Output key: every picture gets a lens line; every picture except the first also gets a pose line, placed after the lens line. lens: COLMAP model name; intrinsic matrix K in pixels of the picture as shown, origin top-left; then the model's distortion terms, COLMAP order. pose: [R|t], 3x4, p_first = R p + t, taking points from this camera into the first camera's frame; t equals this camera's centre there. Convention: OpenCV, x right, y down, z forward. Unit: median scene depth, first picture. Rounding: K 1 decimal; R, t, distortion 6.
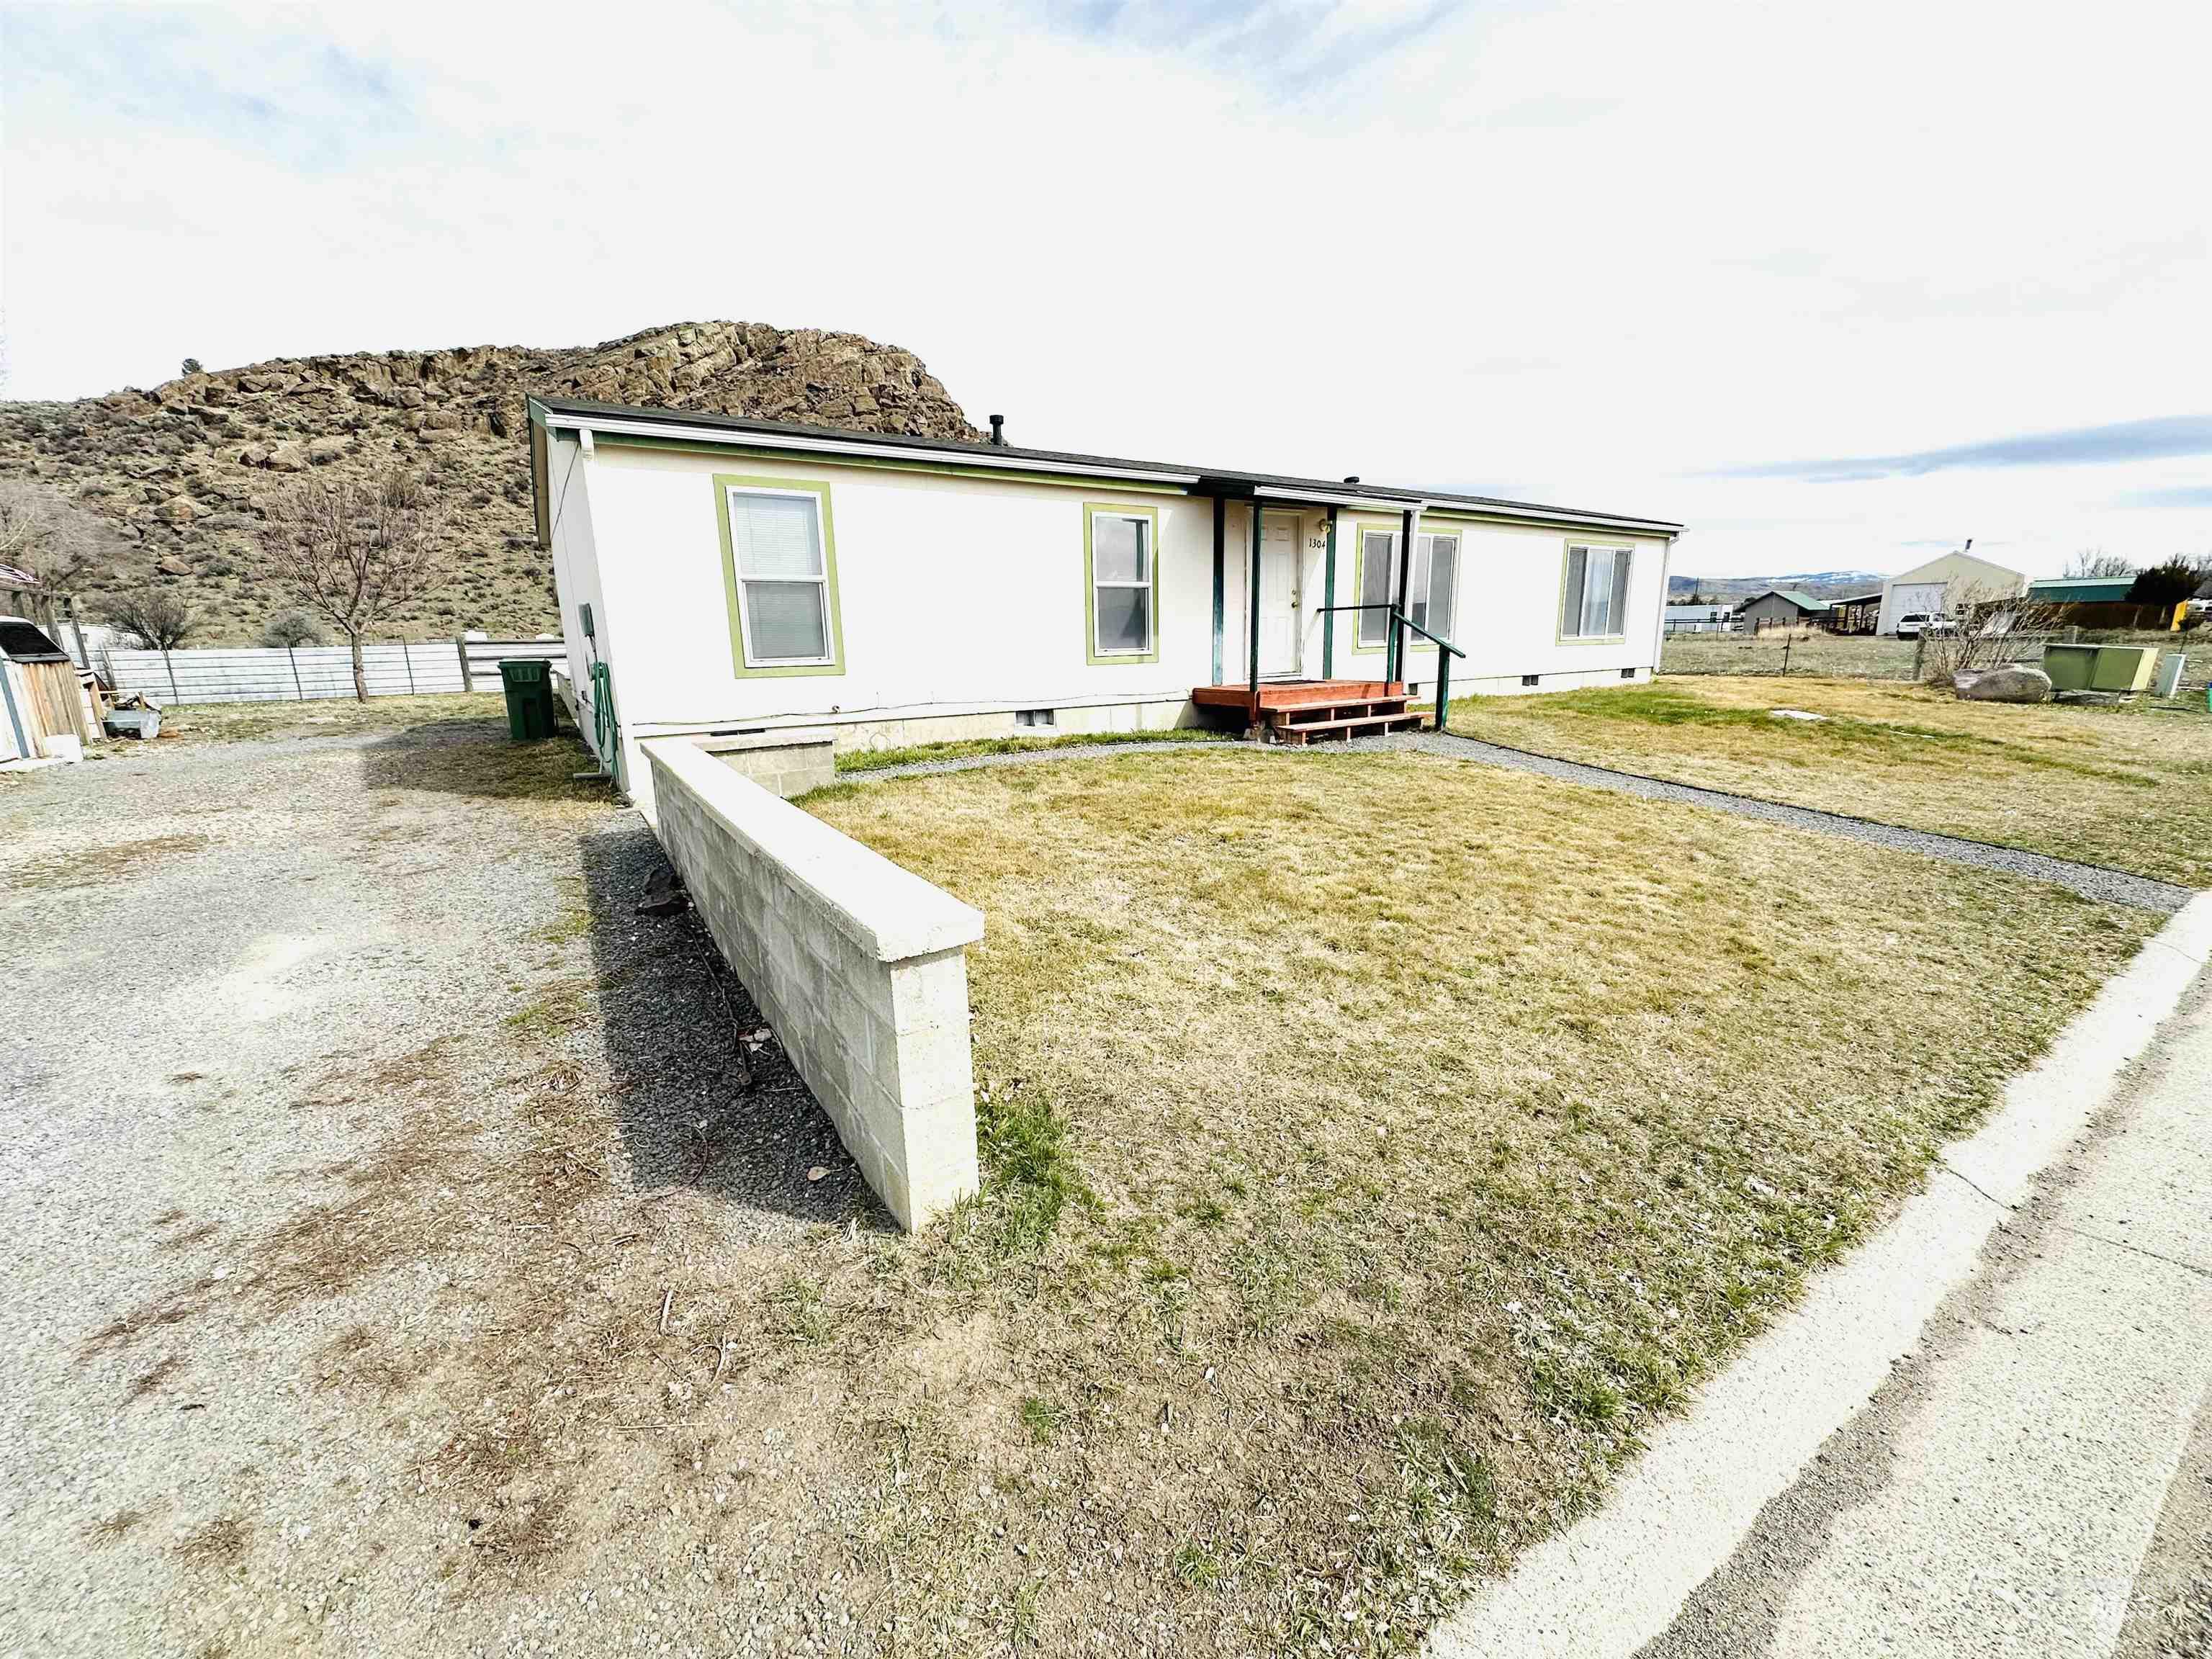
lens RADIAL K [[878.8, 0, 1106.8], [0, 878.8, 830.5], [0, 0, 1]] dist [-0.000892, -0.000274]
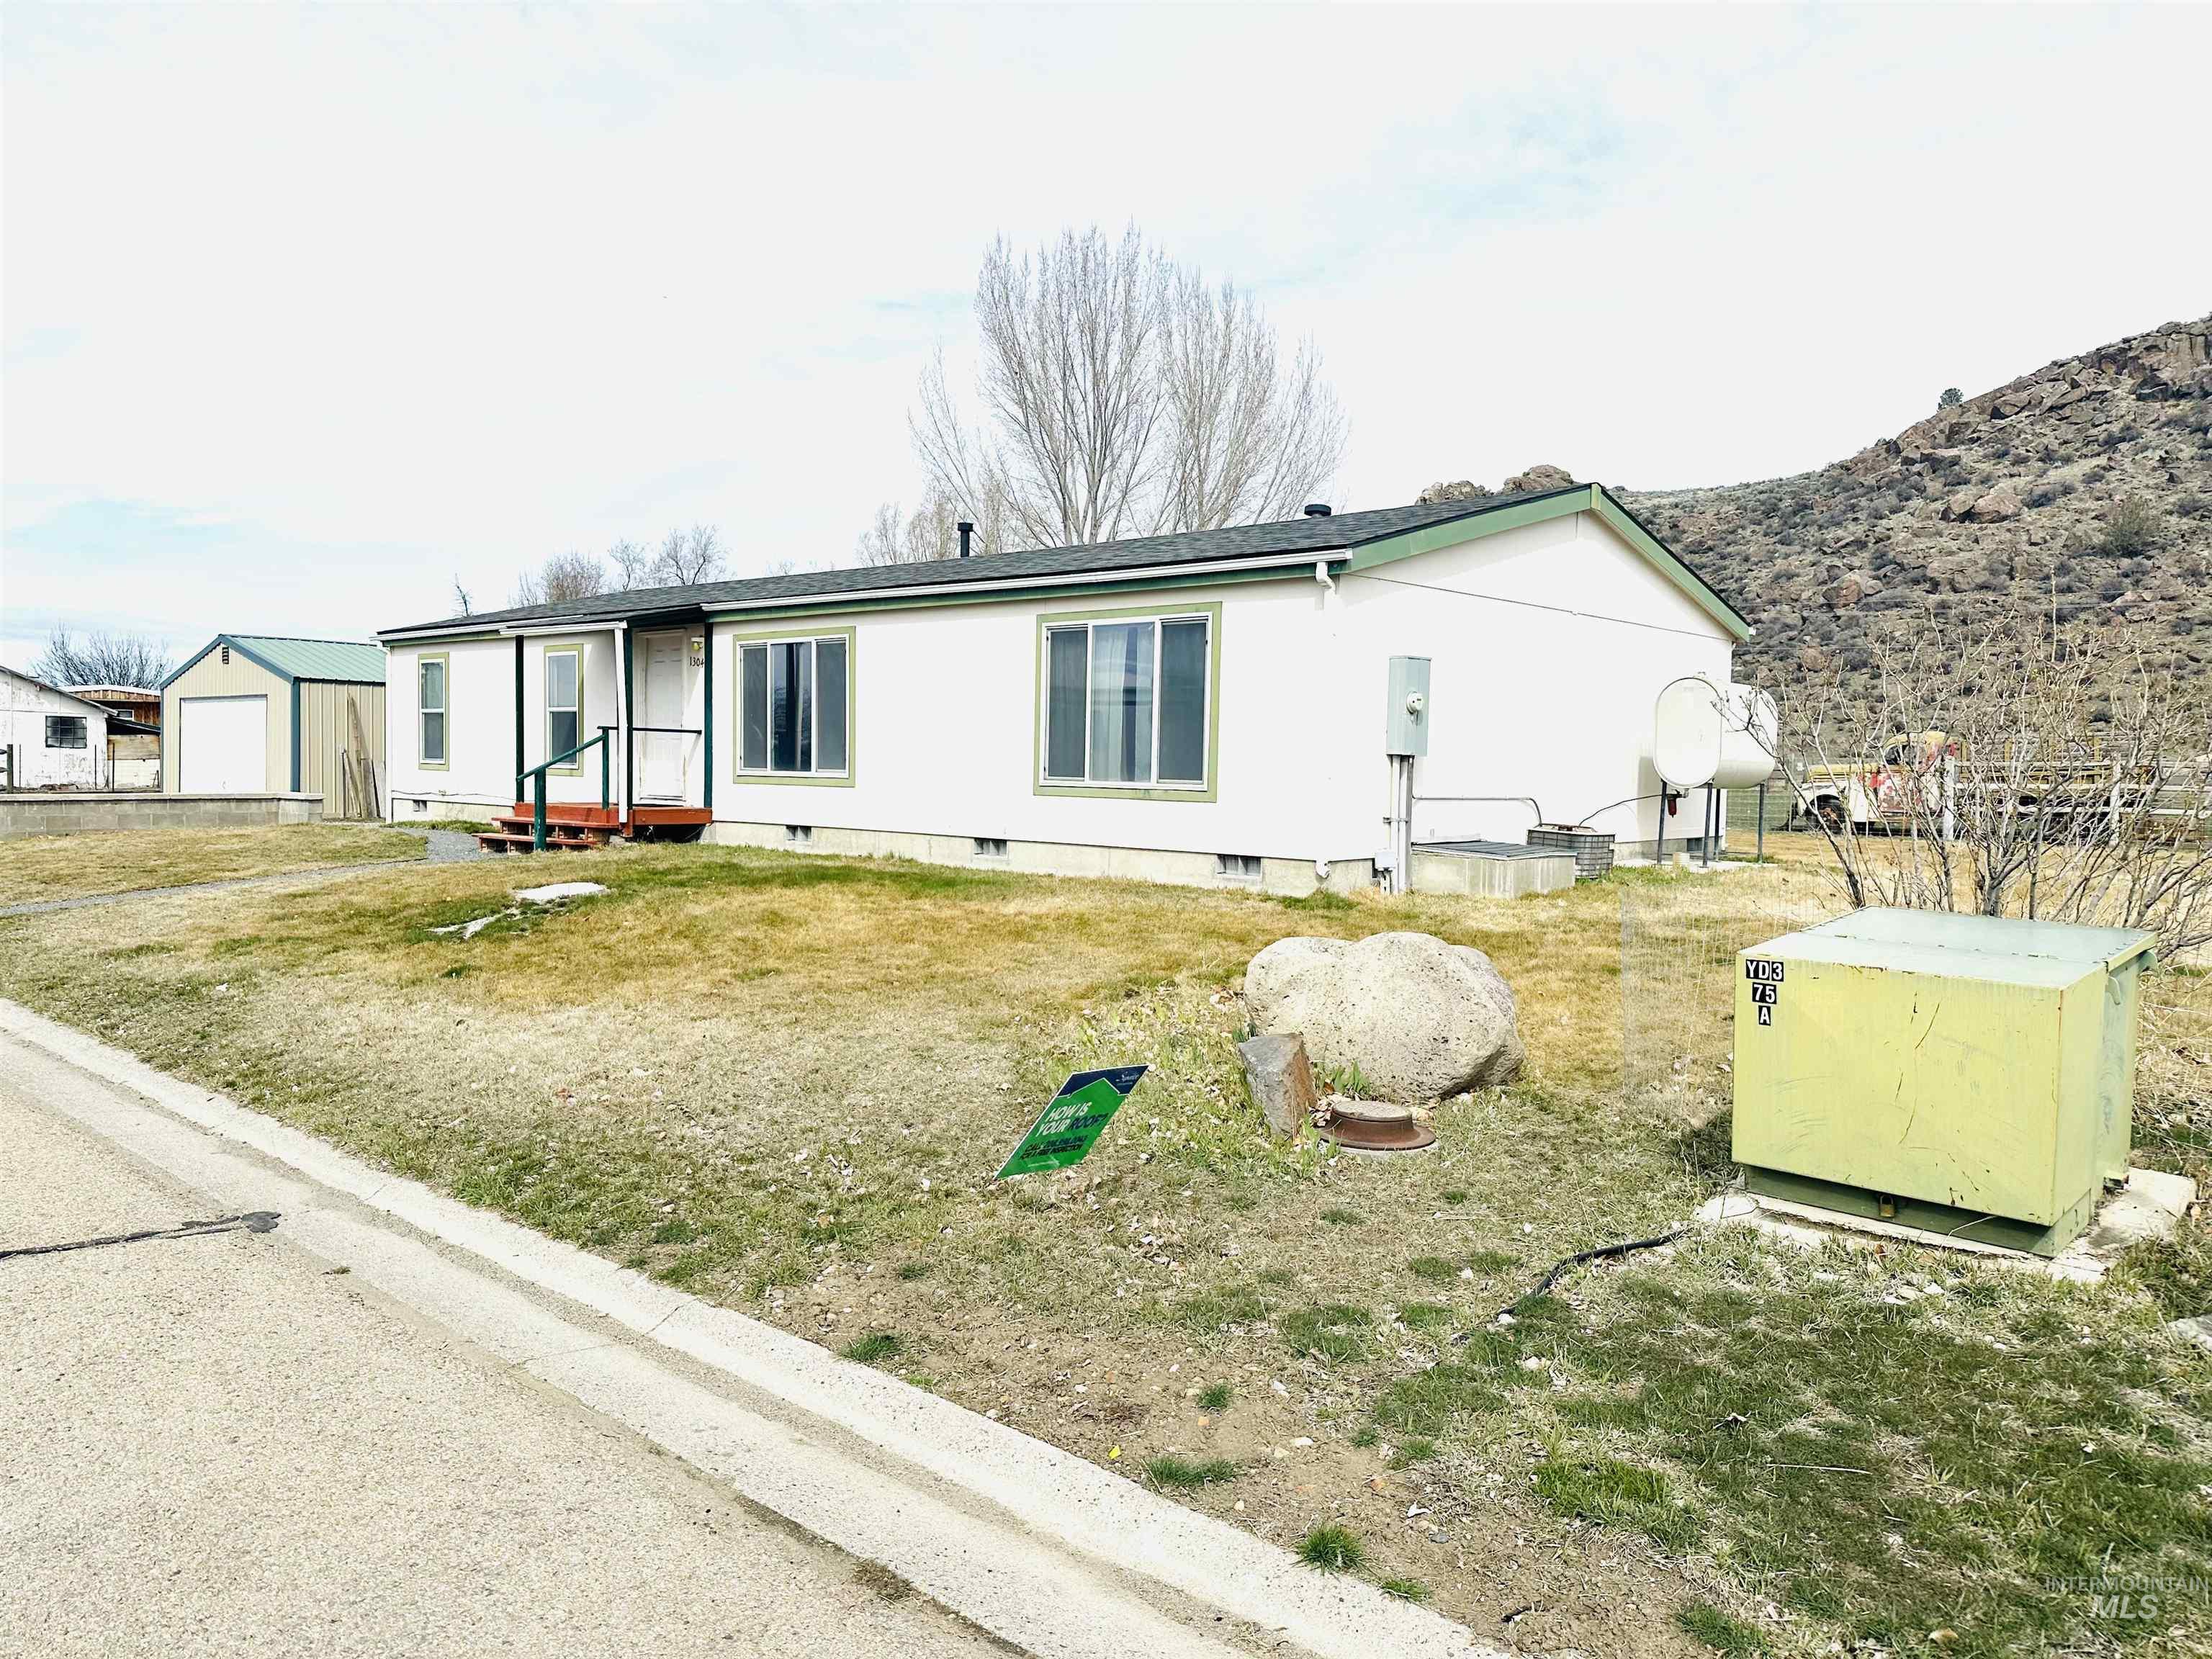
lens RADIAL K [[1563.7, 0, 1108.2], [0, 1563.7, 838.3], [0, 0, 1]] dist [0.000846, -0.003126]
pose [[0.260947, 0.073014, -0.962588, 0.084073], [-0.230417, 0.973026, 0.011342, -0.011411], [0.937451, 0.218837, 0.270732, 0.043232]]
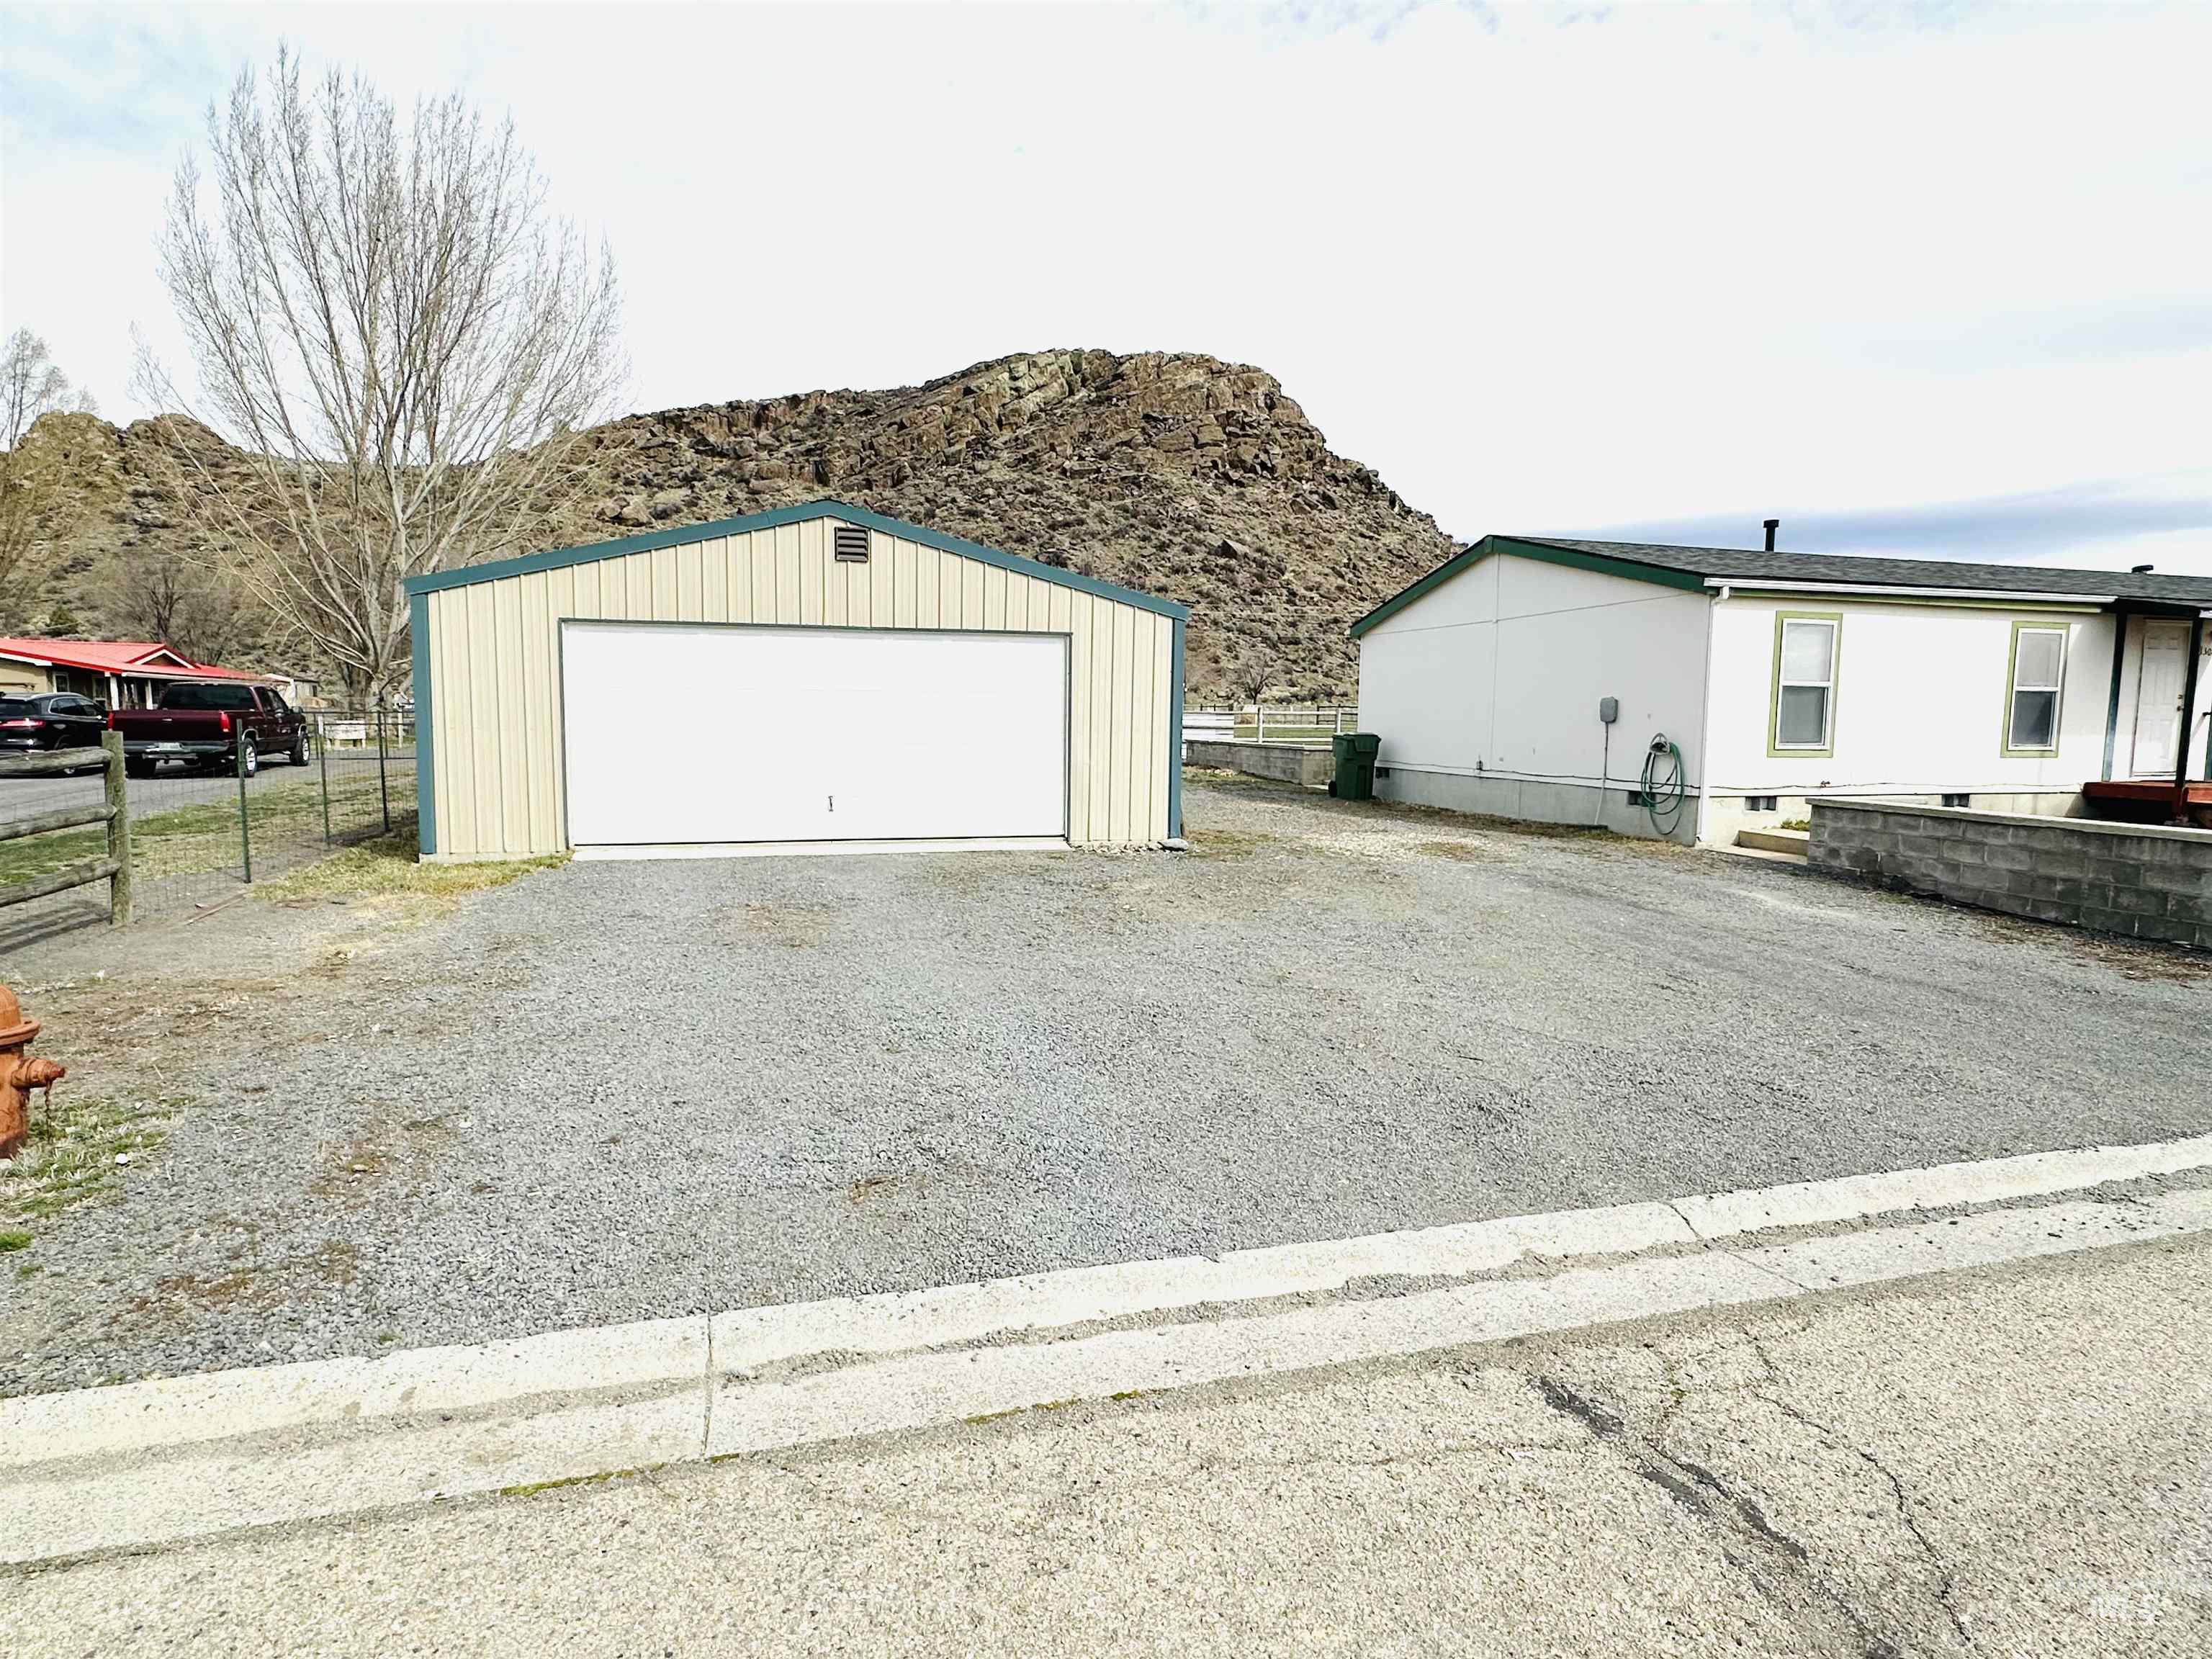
lens RADIAL K [[1161.4, 0, 1109.2], [0, 1161.4, 833.3], [0, 0, 1]] dist [-0.003919, 0.002432]
pose [[0.954149, 0.059982, -0.293259, -0.025259], [-0.092647, 0.990787, -0.098784, 0.006200], [0.284632, 0.121424, 0.950916, -0.028182]]
